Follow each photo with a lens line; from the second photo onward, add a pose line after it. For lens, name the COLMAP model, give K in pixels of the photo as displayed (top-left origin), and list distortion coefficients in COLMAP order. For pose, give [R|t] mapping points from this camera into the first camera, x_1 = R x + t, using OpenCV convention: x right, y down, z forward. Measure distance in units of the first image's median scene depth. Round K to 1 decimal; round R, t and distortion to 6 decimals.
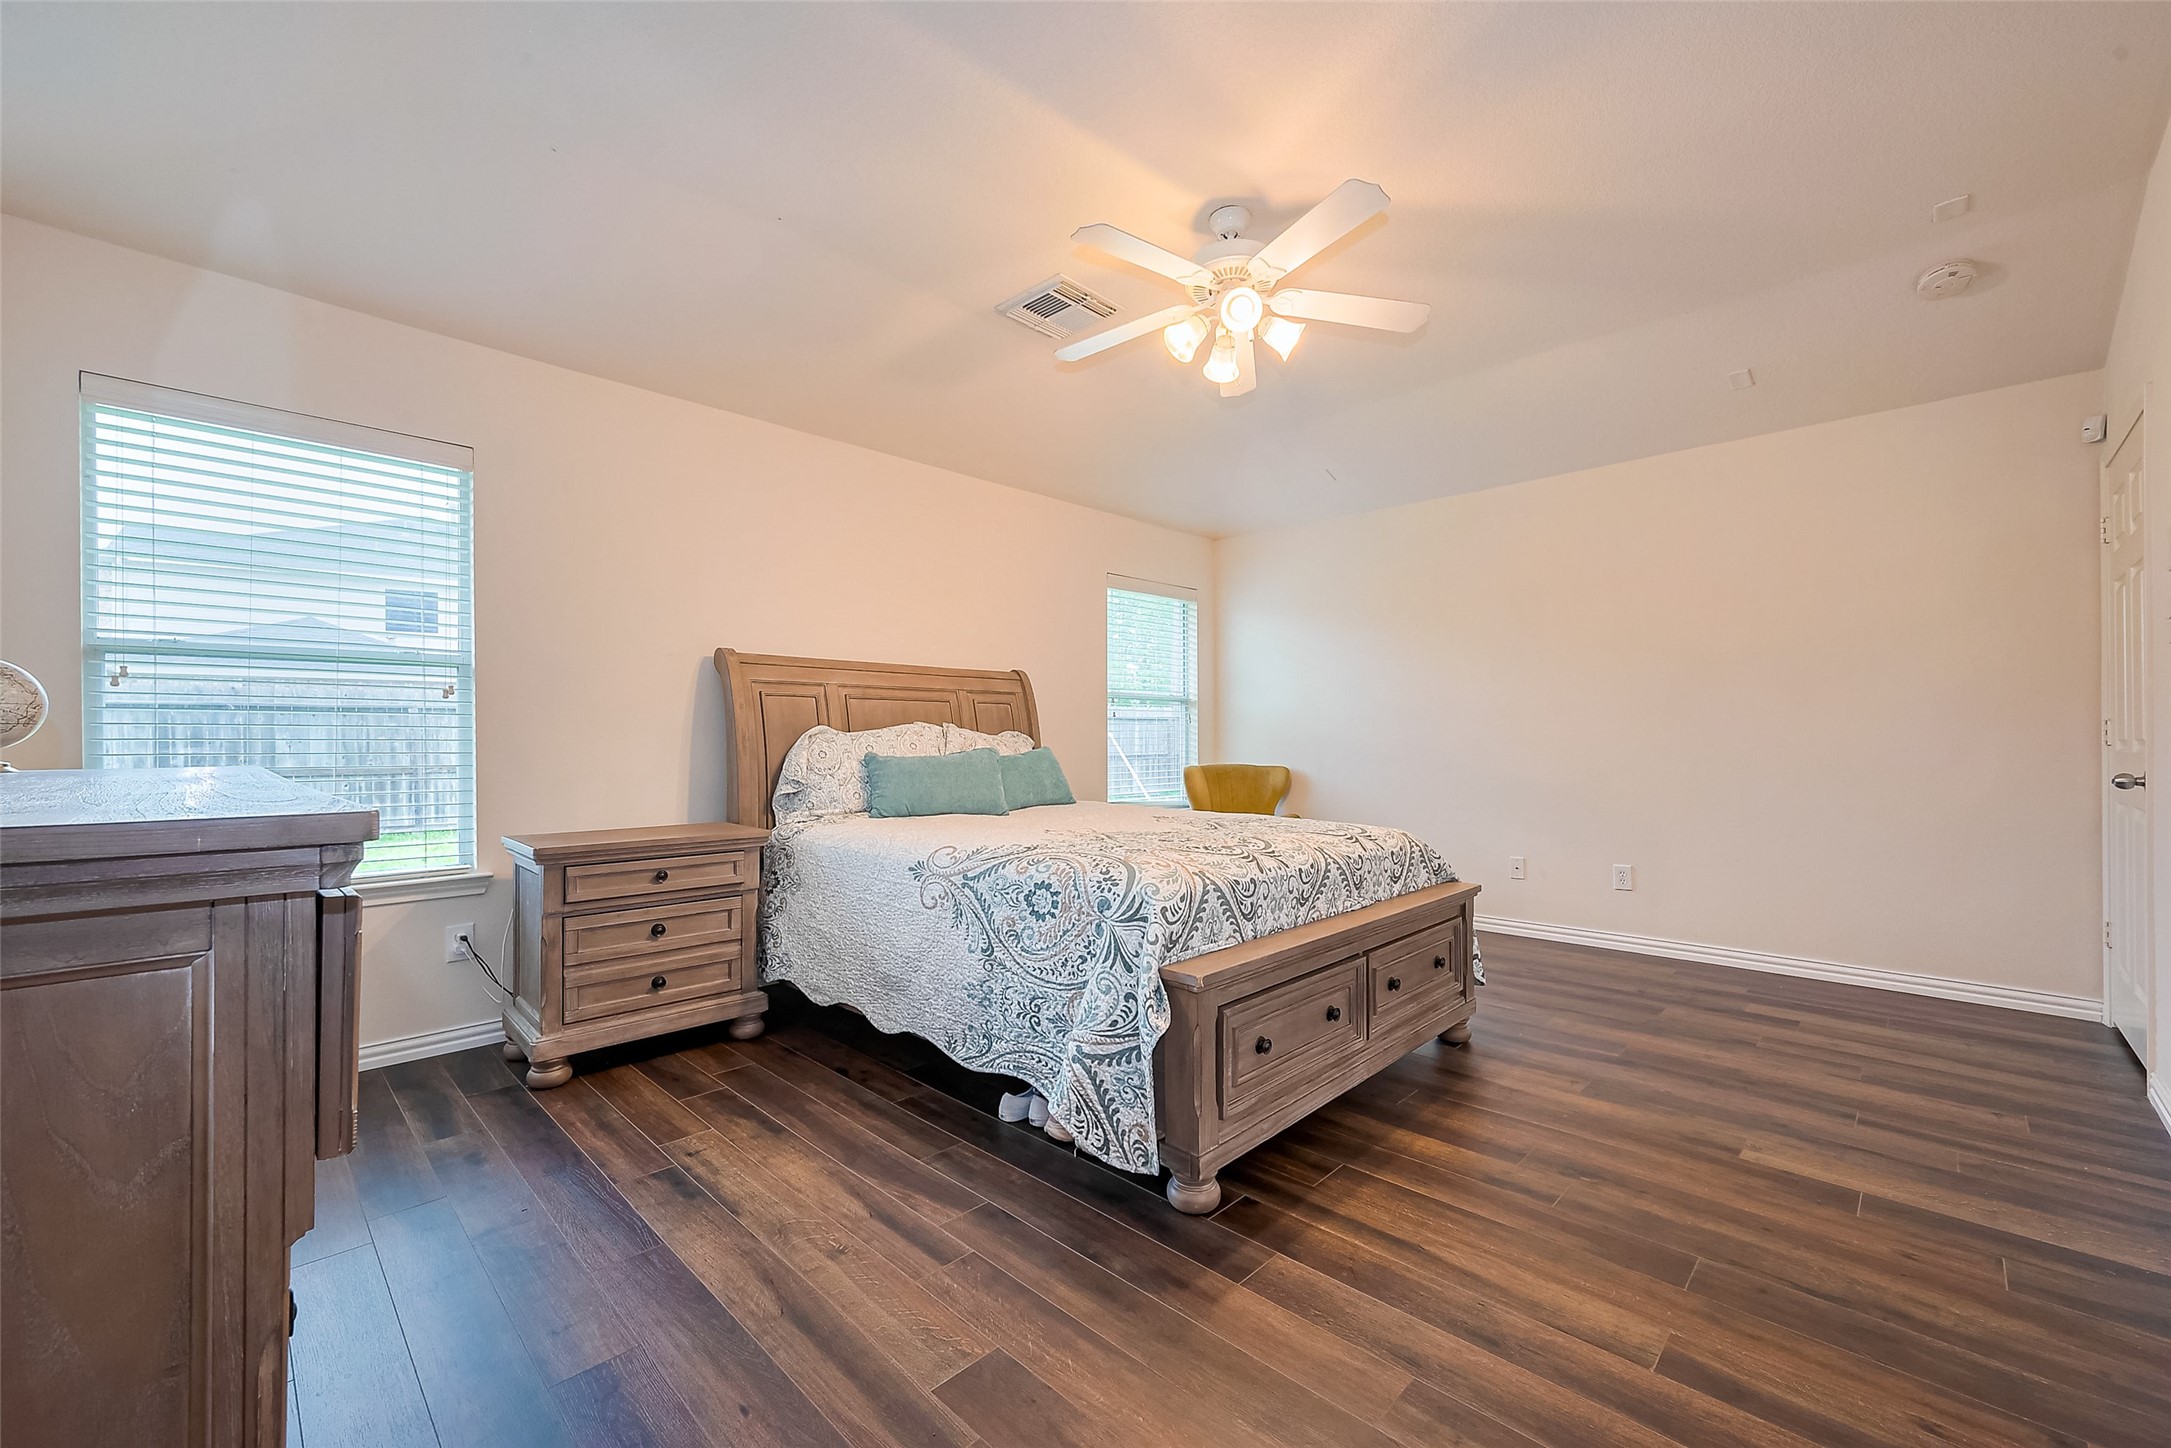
lens RADIAL K [[857.6, 0, 1087.2], [0, 857.6, 732.1], [0, 0, 1]] dist [0.021785, -0.000019]
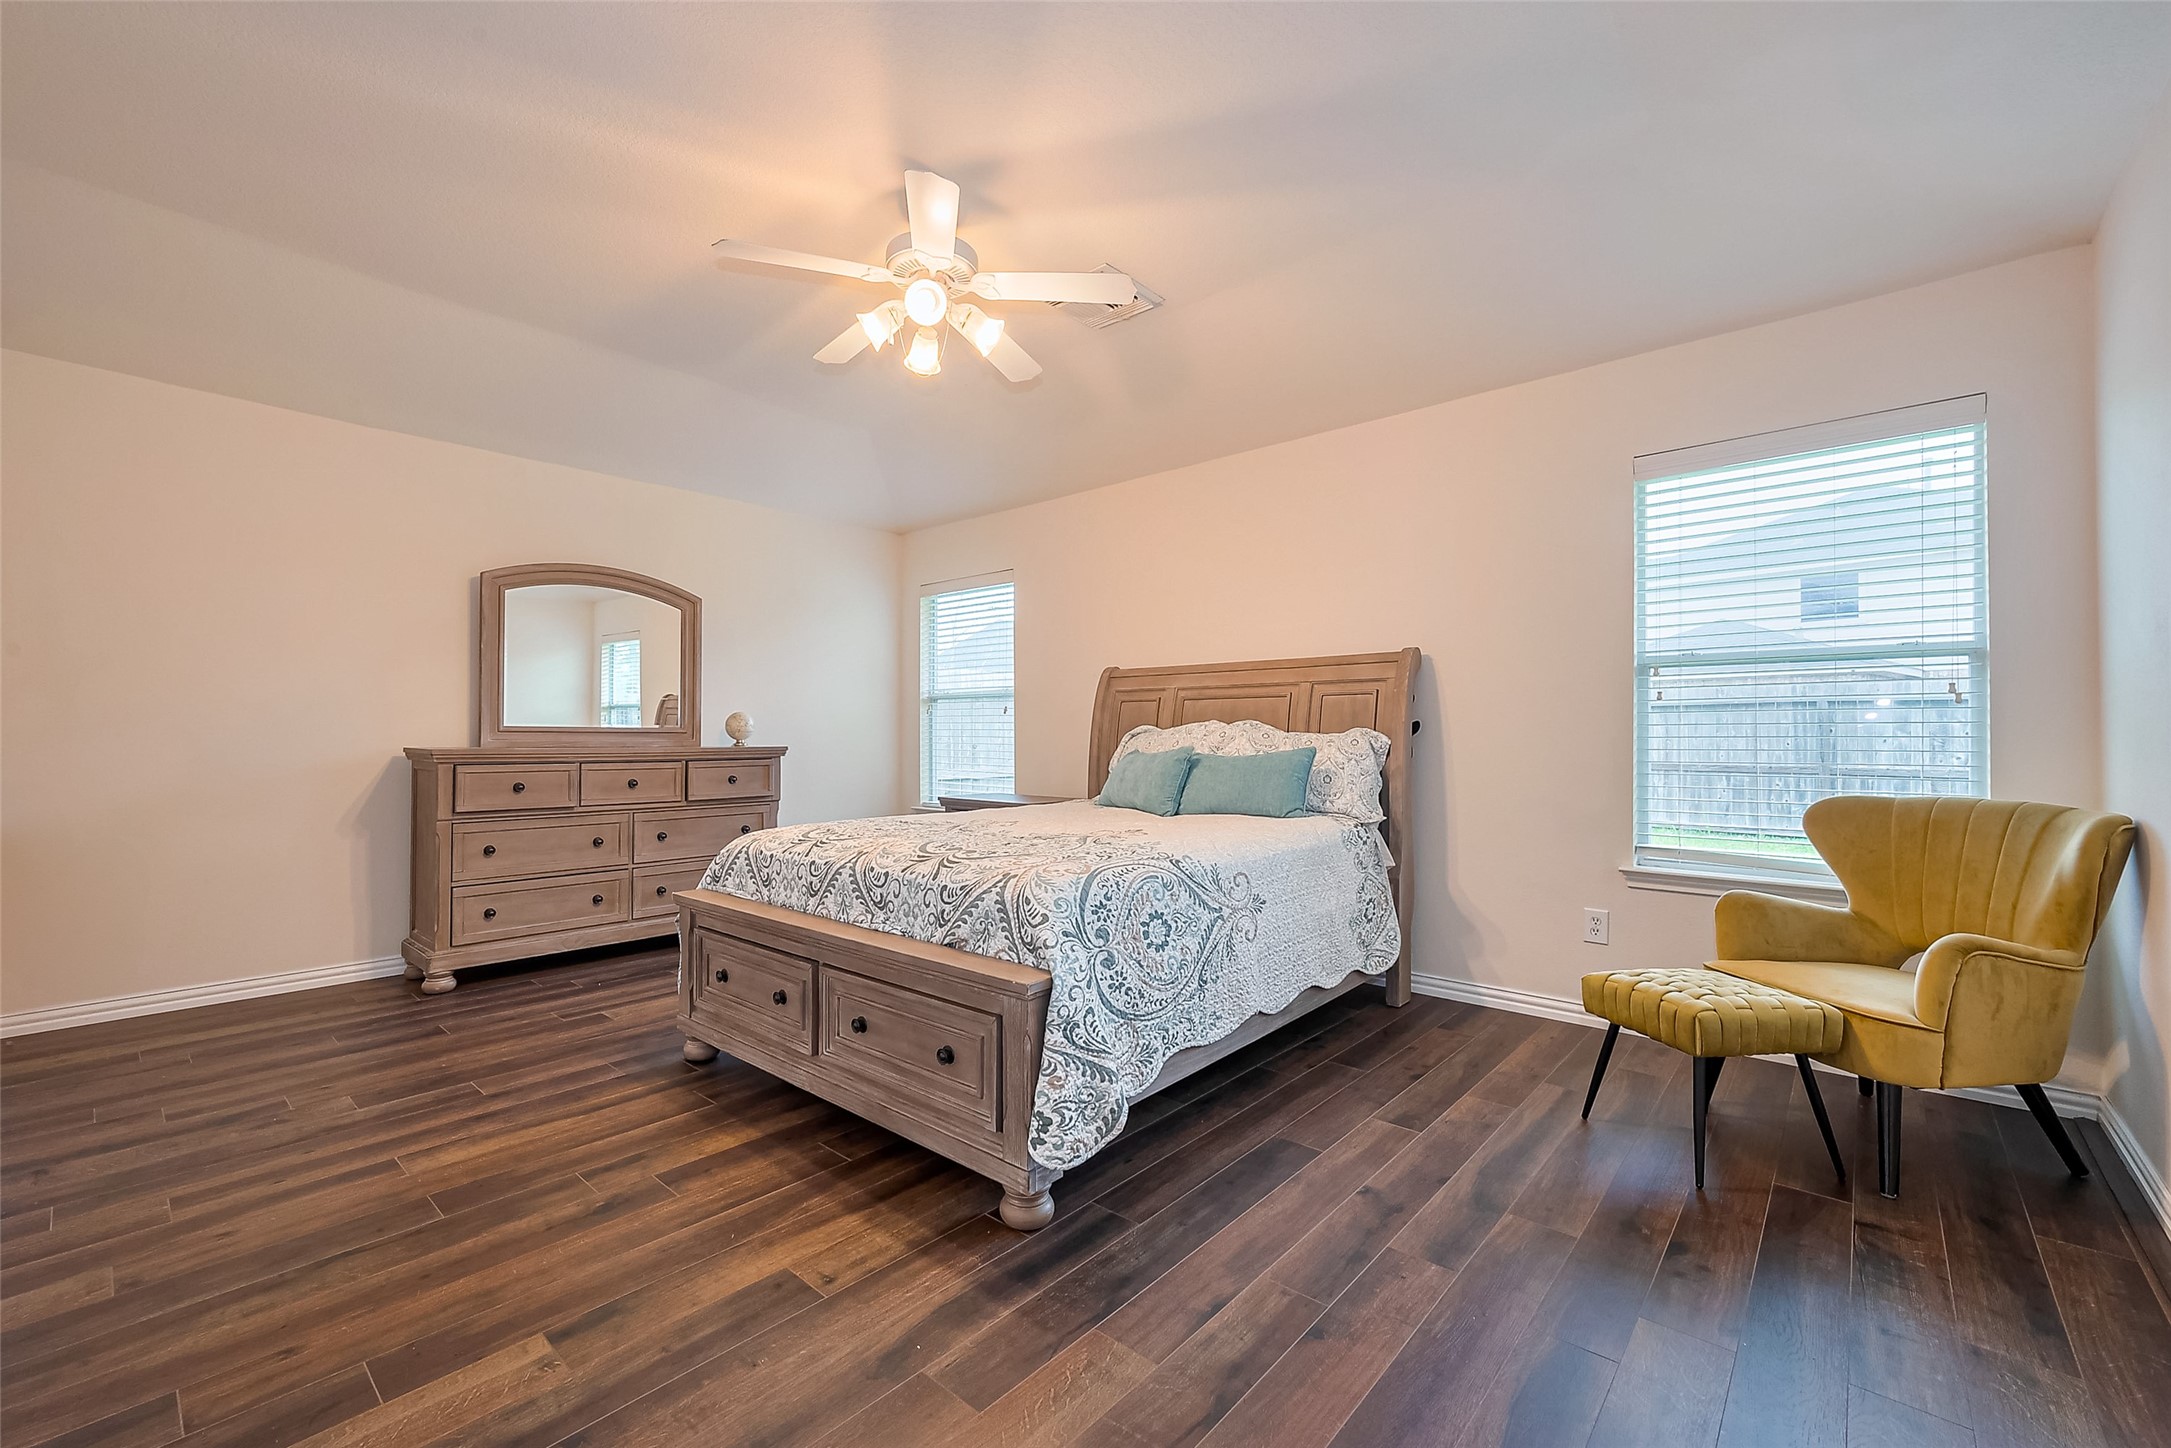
lens RADIAL K [[898.9, 0, 1083.2], [0, 898.9, 728.2], [0, 0, 1]] dist [-0.000958, 0.000266]
pose [[0.046954, -0.009524, -0.998852, 1.325779], [0.007044, 0.999933, -0.009203, 0.009845], [0.998872, -0.006603, 0.047018, 1.247032]]
